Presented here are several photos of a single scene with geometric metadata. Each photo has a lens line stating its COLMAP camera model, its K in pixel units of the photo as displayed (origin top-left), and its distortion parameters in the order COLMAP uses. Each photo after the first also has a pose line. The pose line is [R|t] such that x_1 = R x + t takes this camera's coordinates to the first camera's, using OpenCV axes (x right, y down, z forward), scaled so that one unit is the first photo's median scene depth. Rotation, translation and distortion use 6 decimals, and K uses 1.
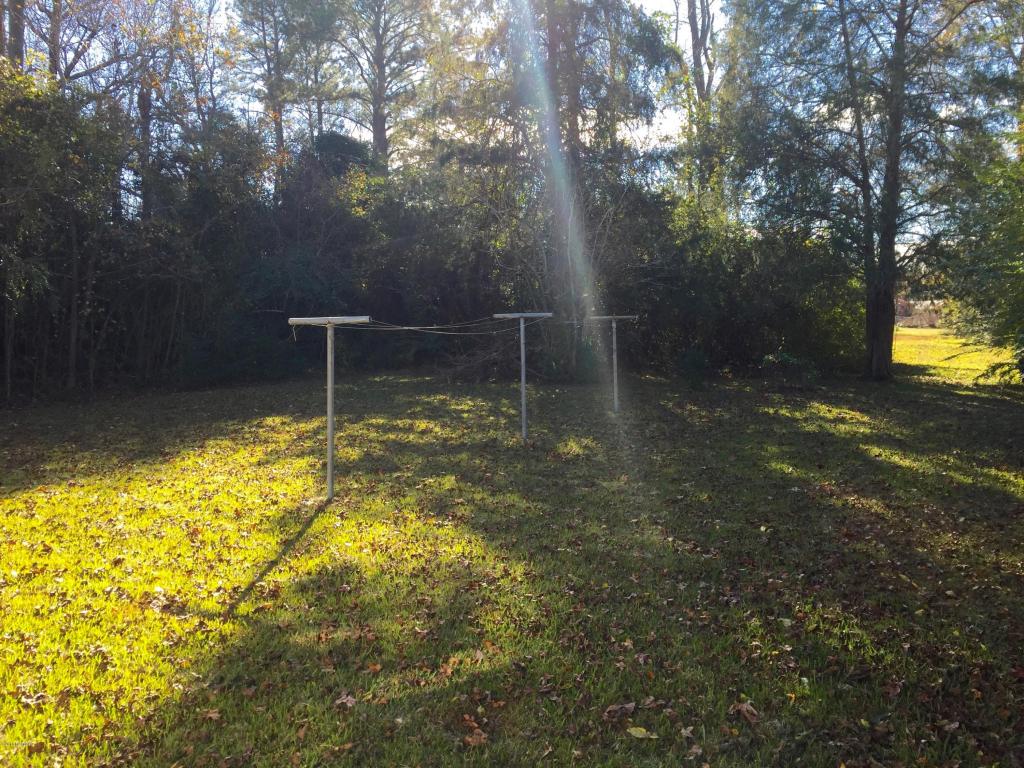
lens RADIAL K [[869.9, 0, 509.1], [0, 869.9, 385.4], [0, 0, 1]] dist [0.082249, -0.106501]
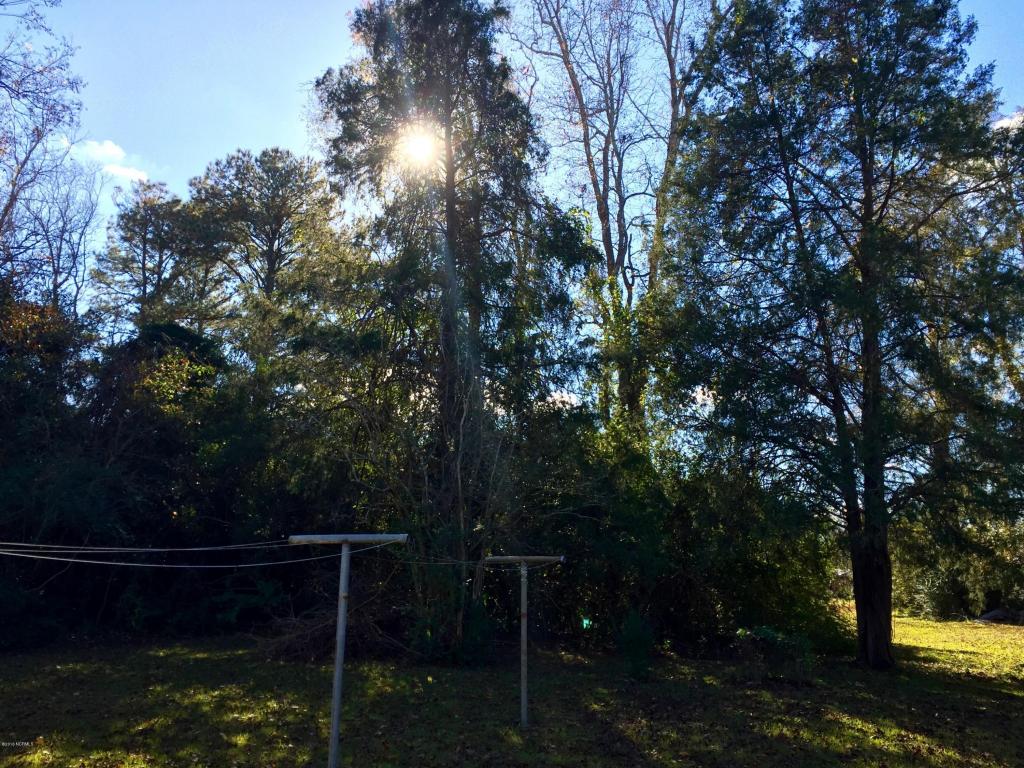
lens RADIAL K [[869.9, 0, 509.1], [0, 869.9, 385.4], [0, 0, 1]] dist [0.082249, -0.106501]
pose [[0.993383, 0.050337, 0.103226, 0.026450], [-0.018205, 0.956479, -0.291231, -0.010330], [-0.113393, 0.287425, 0.951067, 0.250606]]
